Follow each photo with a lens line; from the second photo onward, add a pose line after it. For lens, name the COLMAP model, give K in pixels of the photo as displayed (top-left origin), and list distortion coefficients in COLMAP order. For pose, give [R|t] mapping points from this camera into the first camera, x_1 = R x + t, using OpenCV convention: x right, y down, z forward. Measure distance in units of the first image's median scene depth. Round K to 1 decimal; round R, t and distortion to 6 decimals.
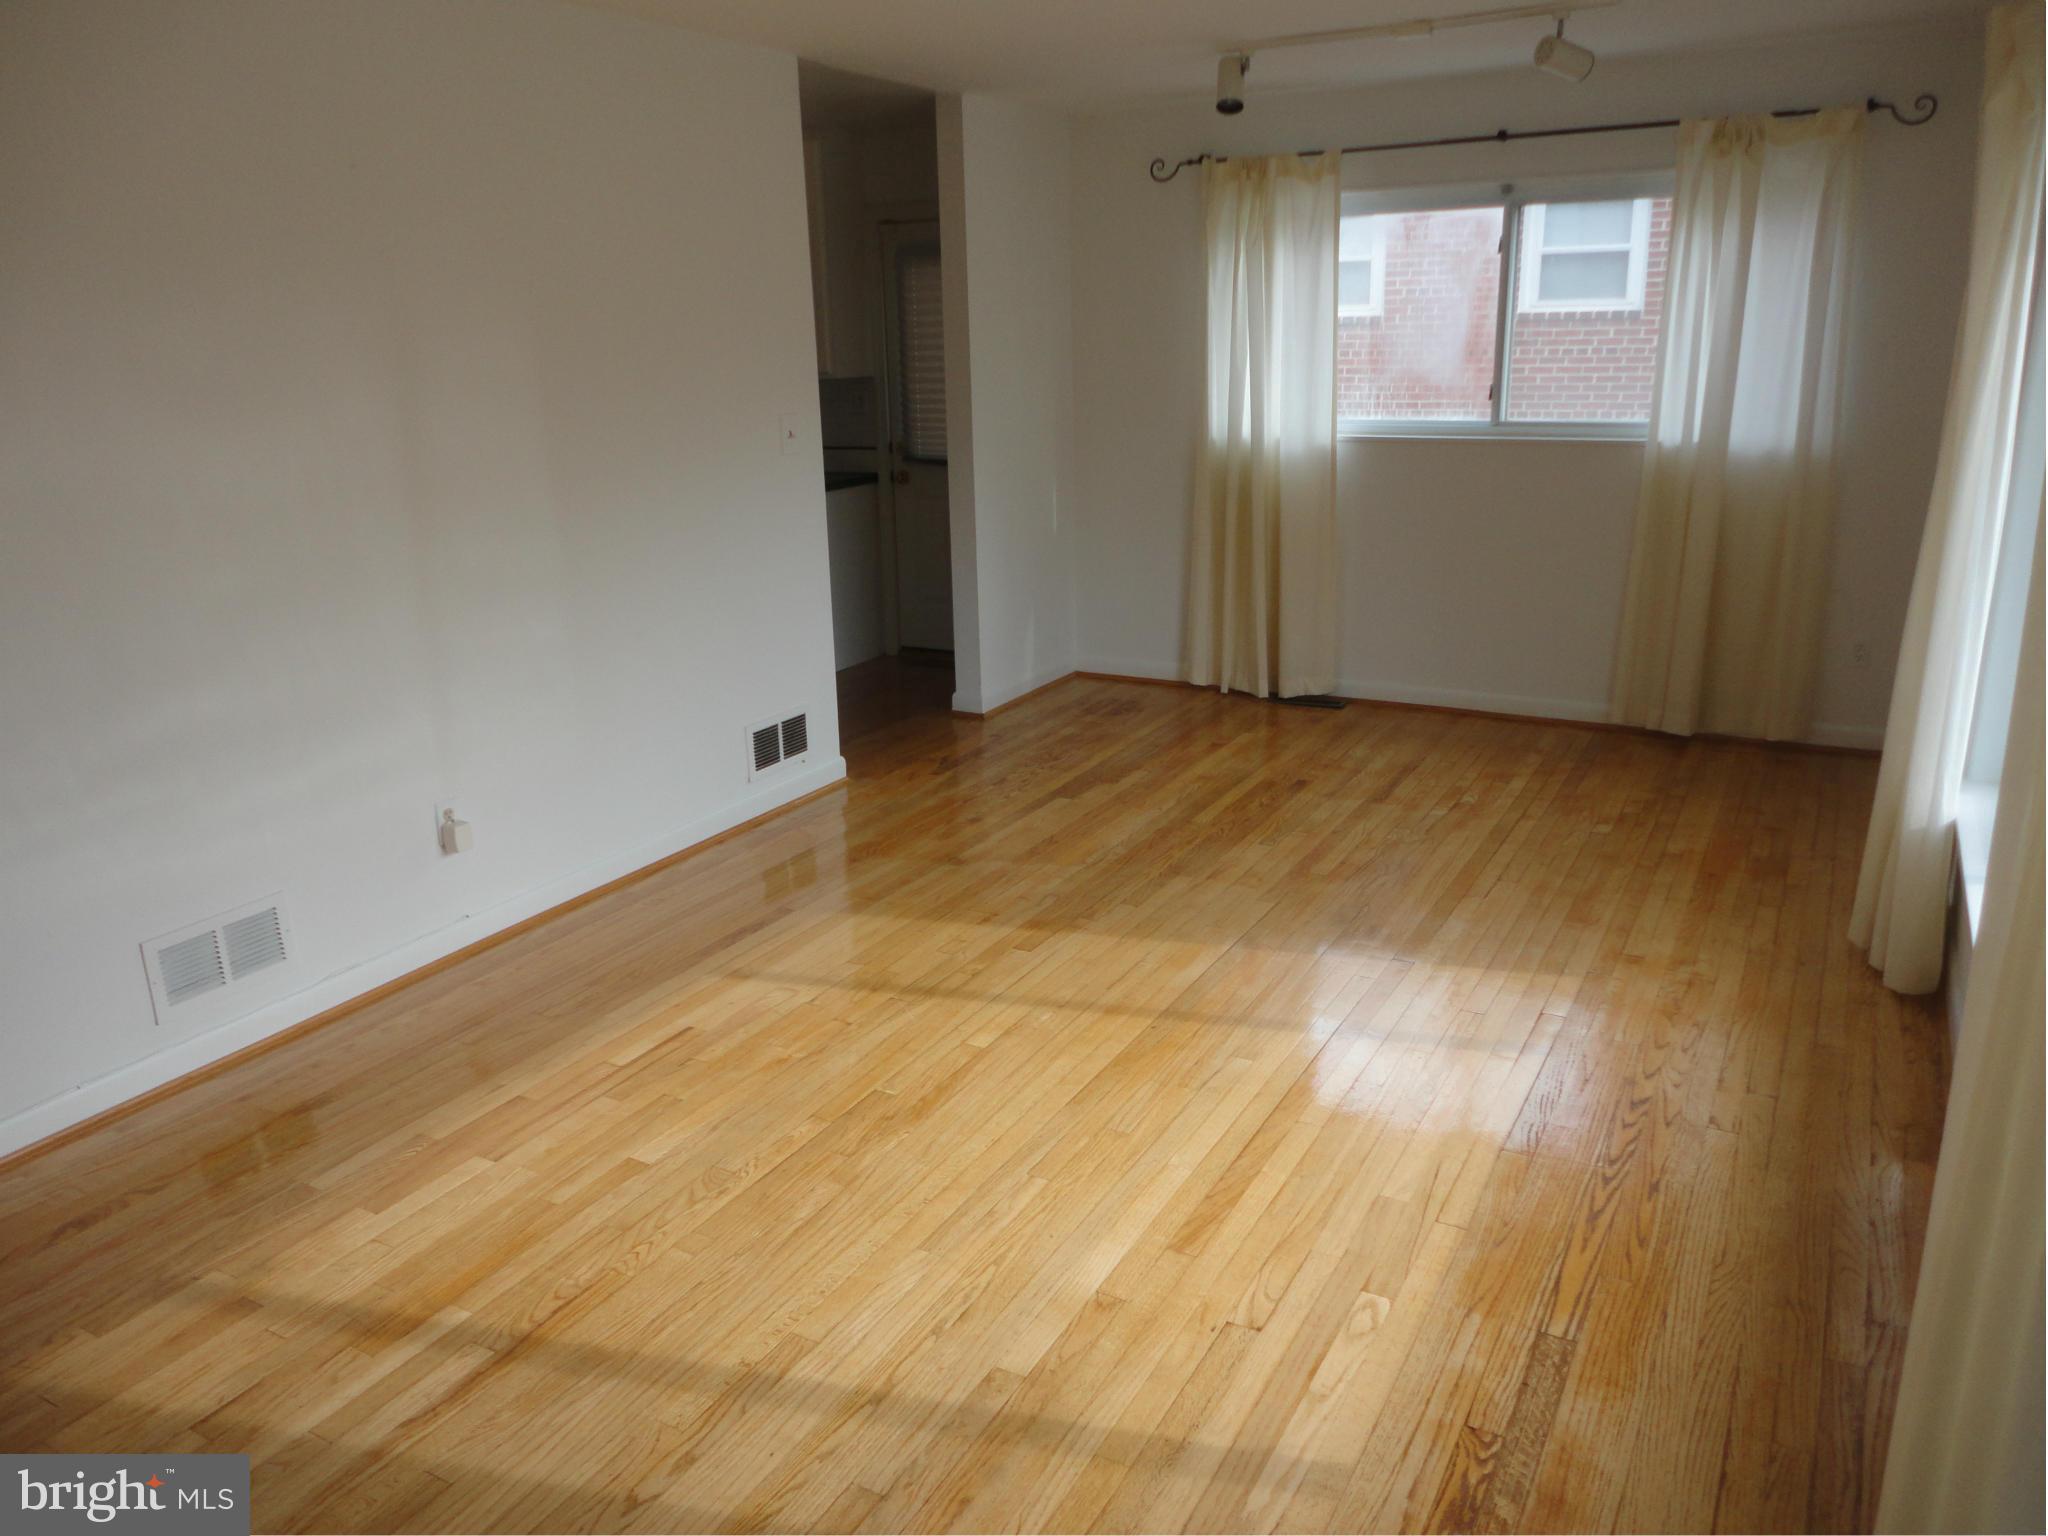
lens RADIAL K [[1485.5, 0, 1023.2], [0, 1485.5, 757.1], [0, 0, 1]] dist [-0.008660, -0.001710]
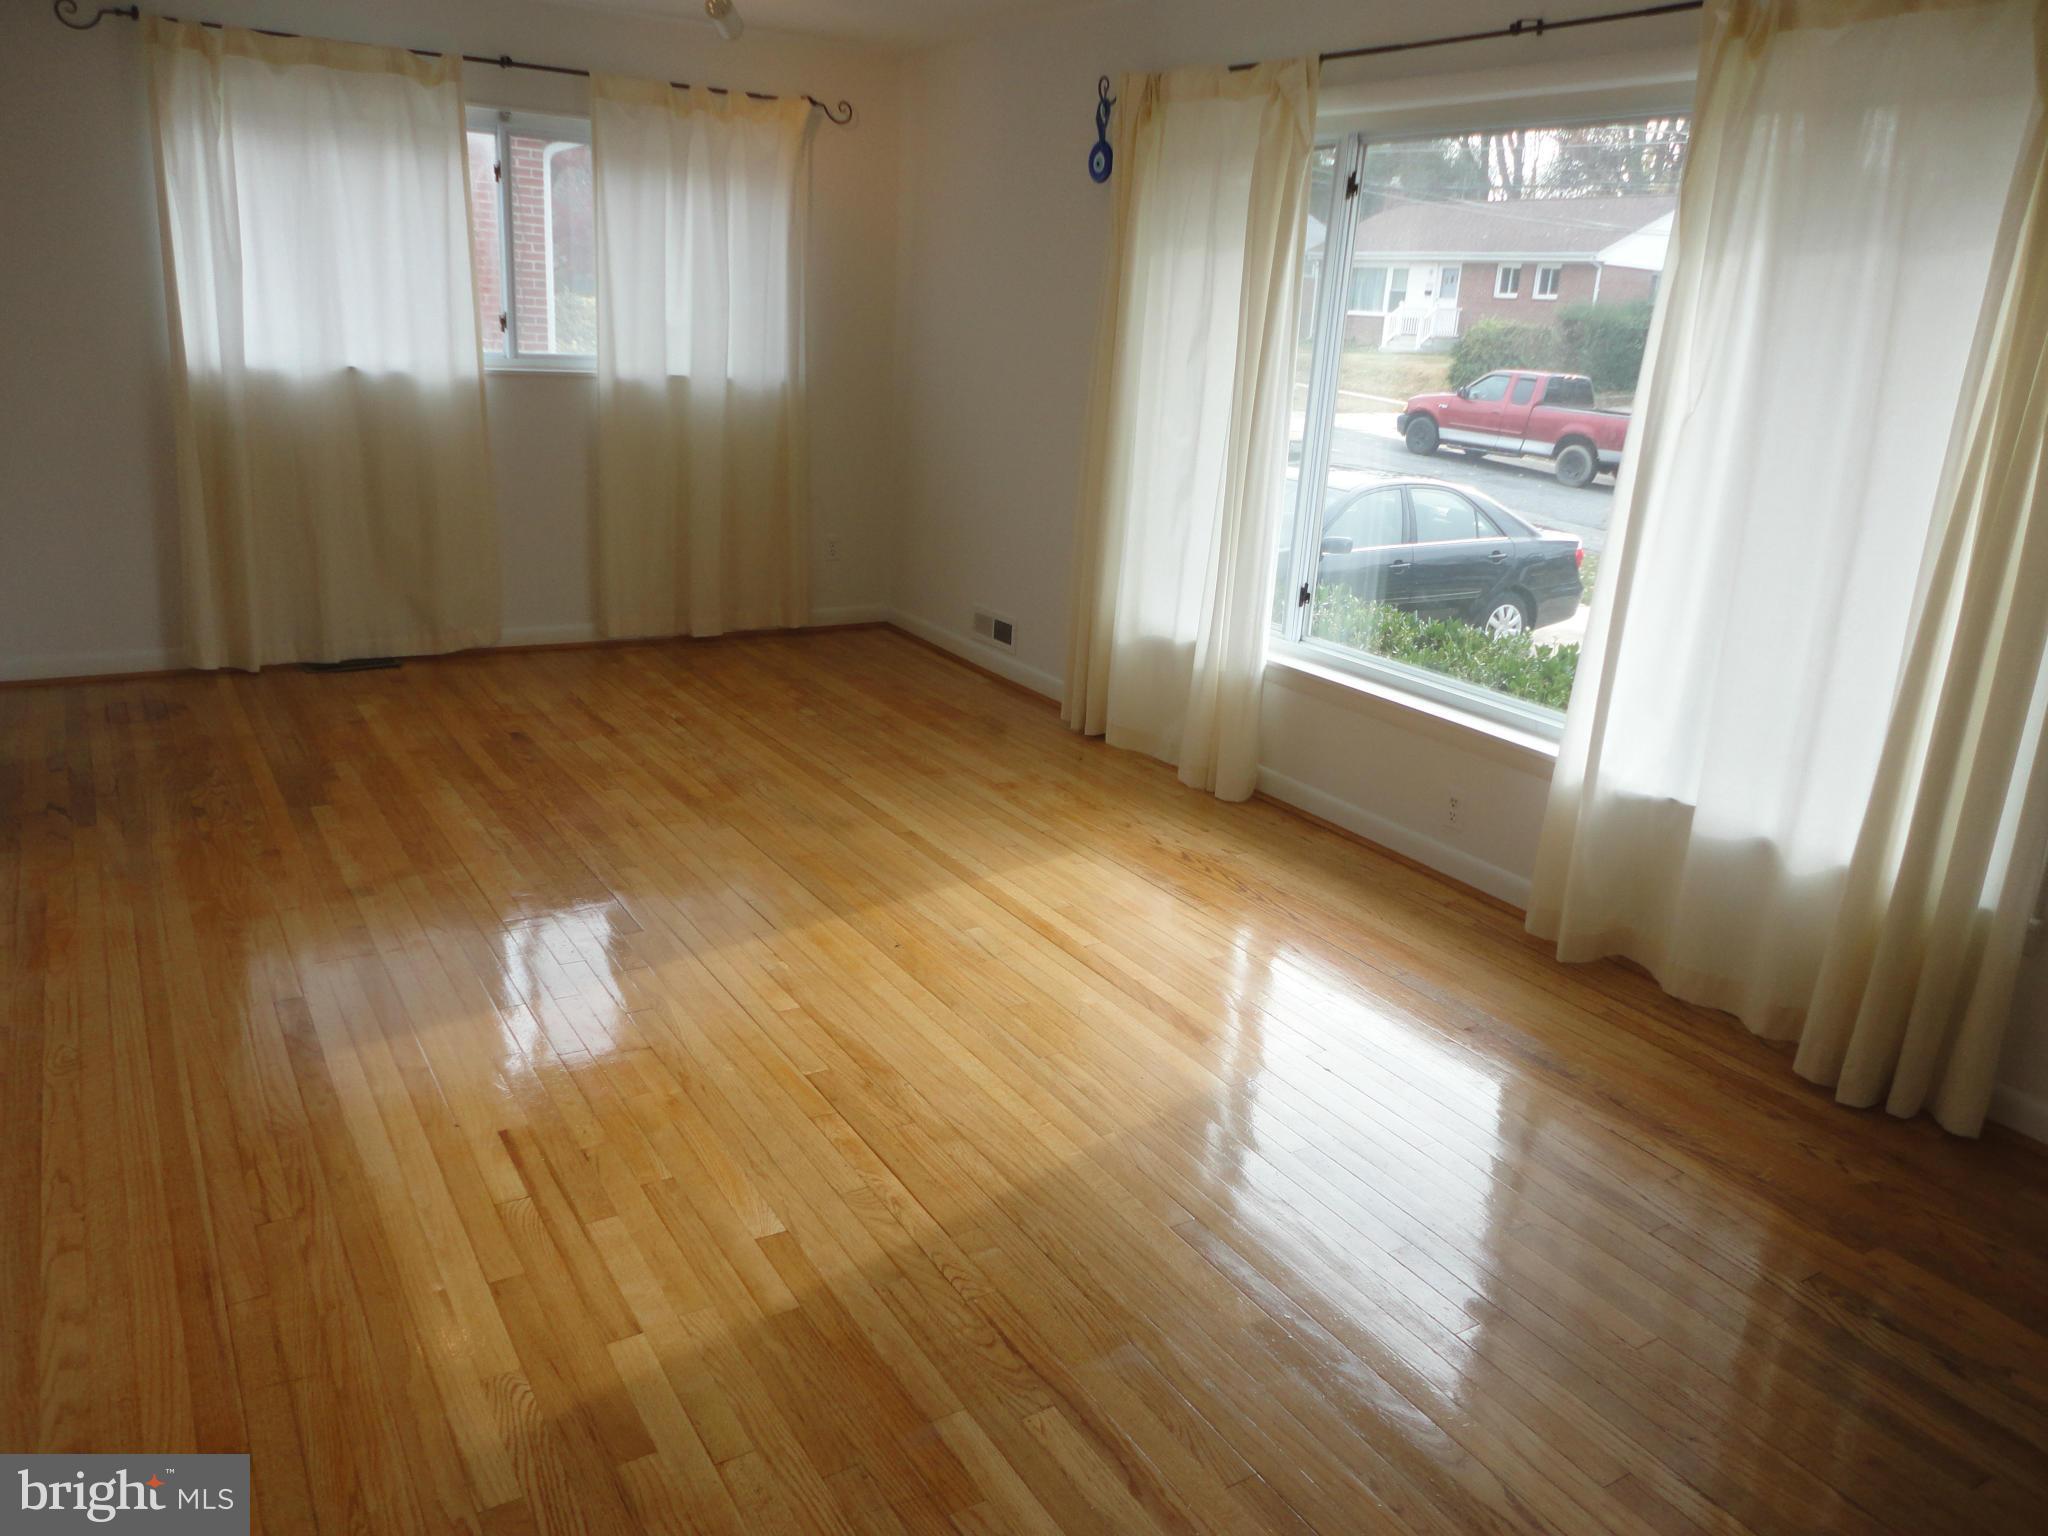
lens RADIAL K [[1462.2, 0, 999.7], [0, 1462.2, 728.0], [0, 0, 1]] dist [-0.018562, 0.011347]
pose [[0.488570, -0.189761, 0.851640, -0.500736], [0.173618, 0.977688, 0.118246, -0.048087], [-0.855077, 0.090089, 0.510615, 0.266918]]
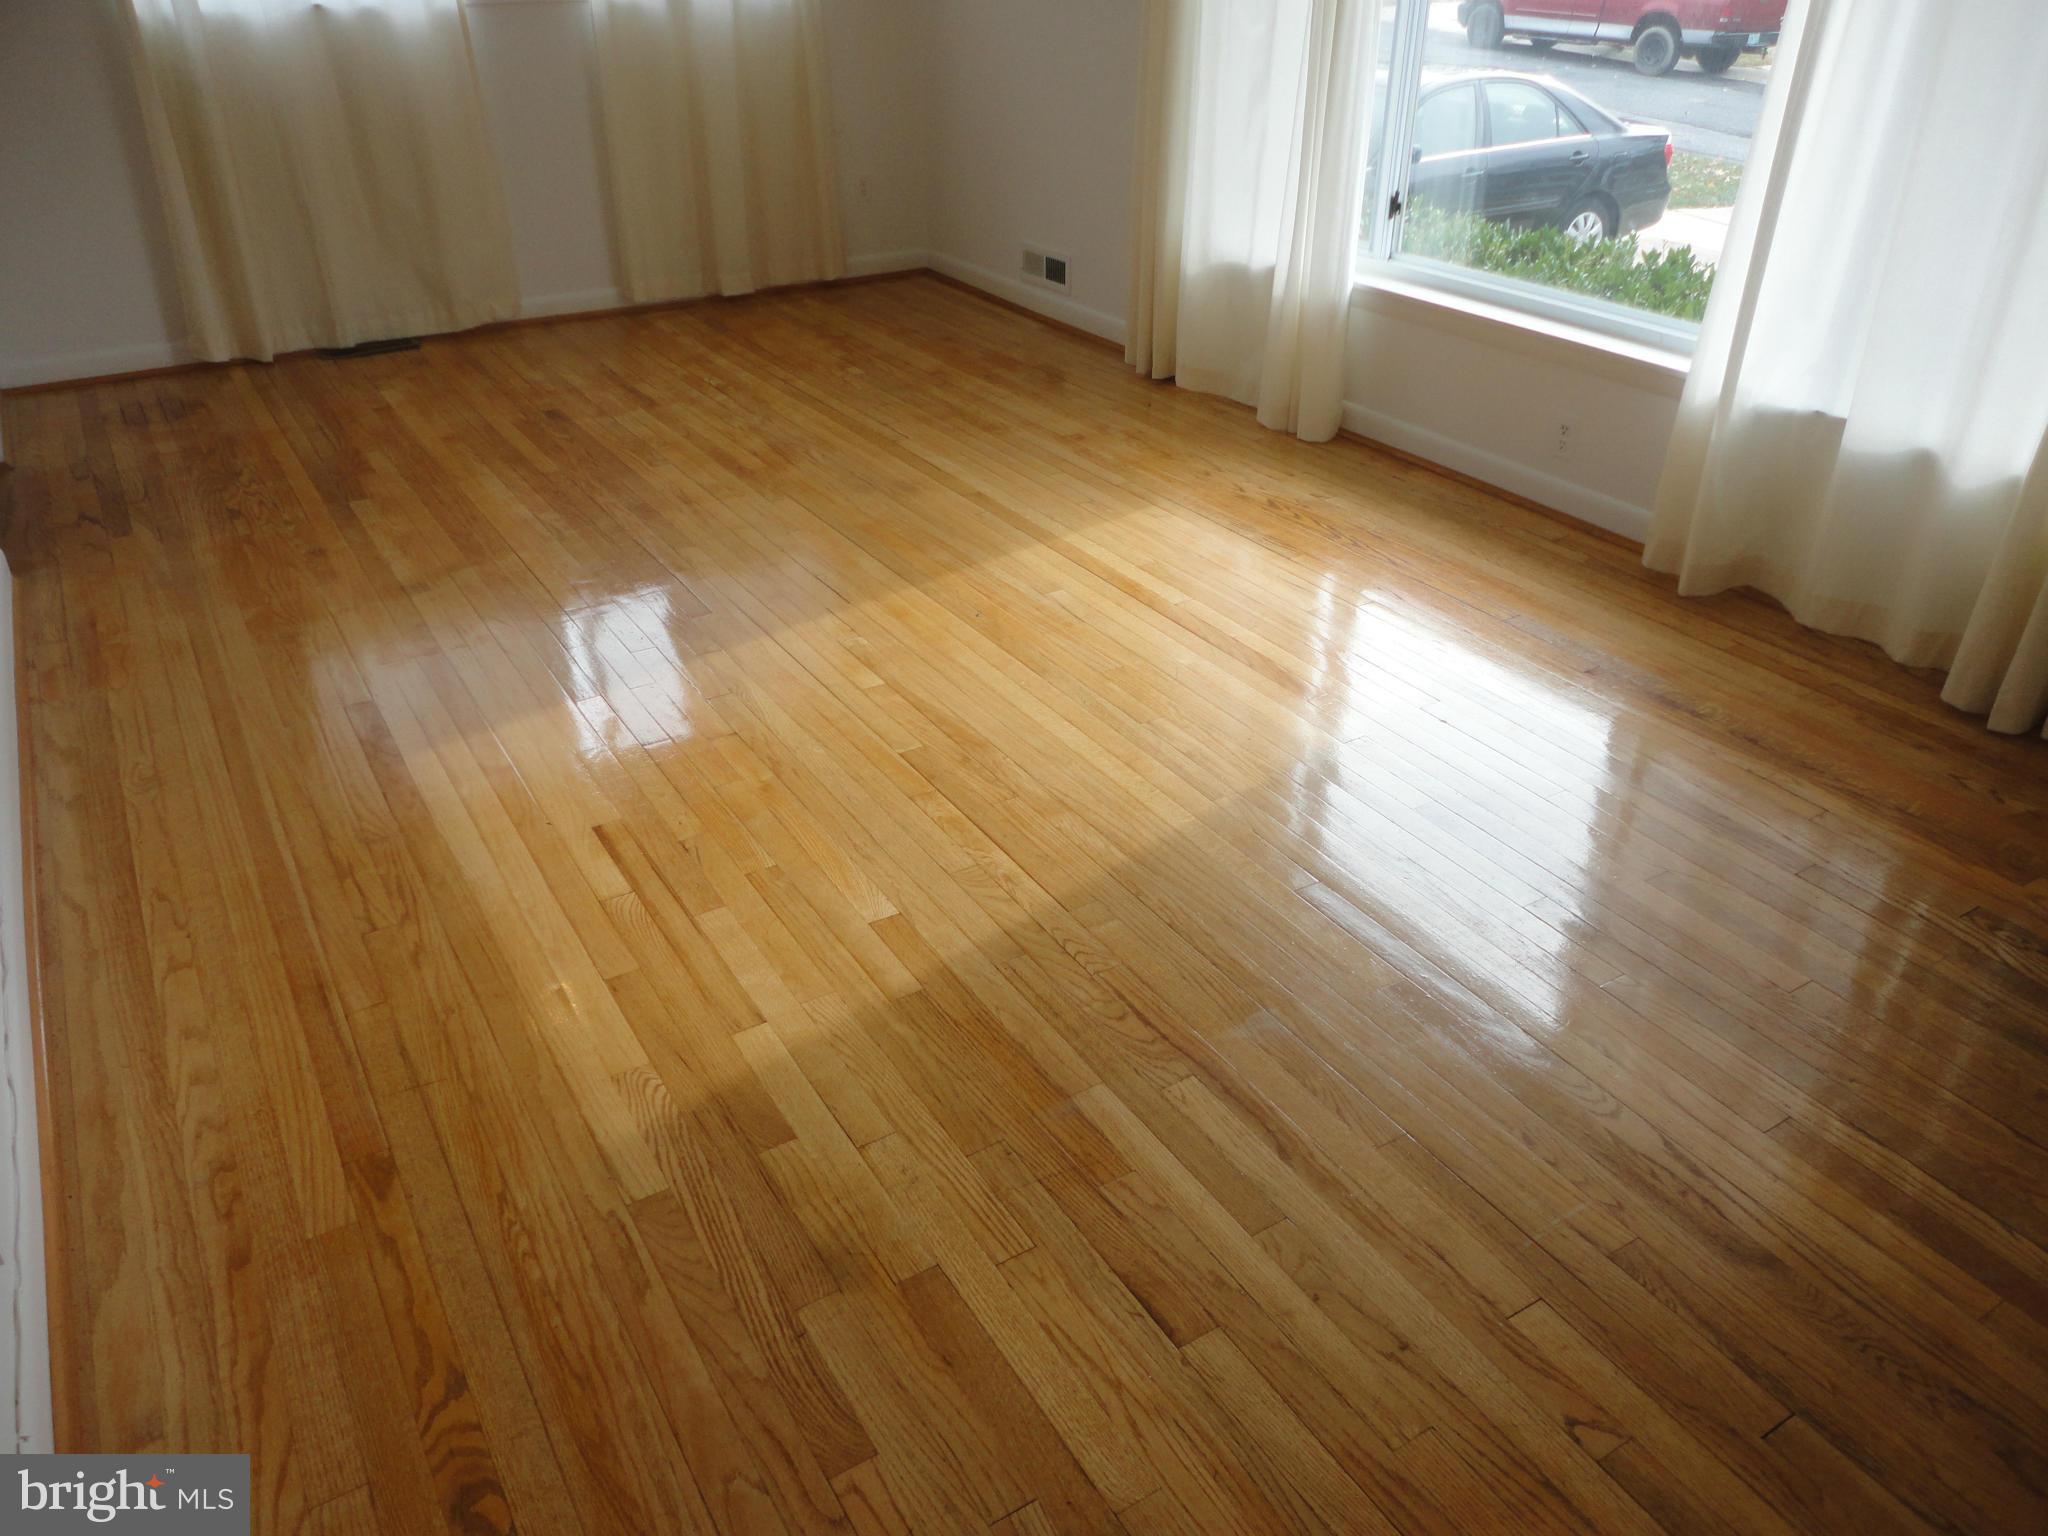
lens RADIAL K [[1462.2, 0, 999.7], [0, 1462.2, 728.0], [0, 0, 1]] dist [-0.018562, 0.011347]
pose [[0.494917, -0.404804, 0.768889, -0.476996], [0.229869, 0.914328, 0.333413, -0.044447], [-0.837984, 0.011732, 0.545569, 0.304975]]
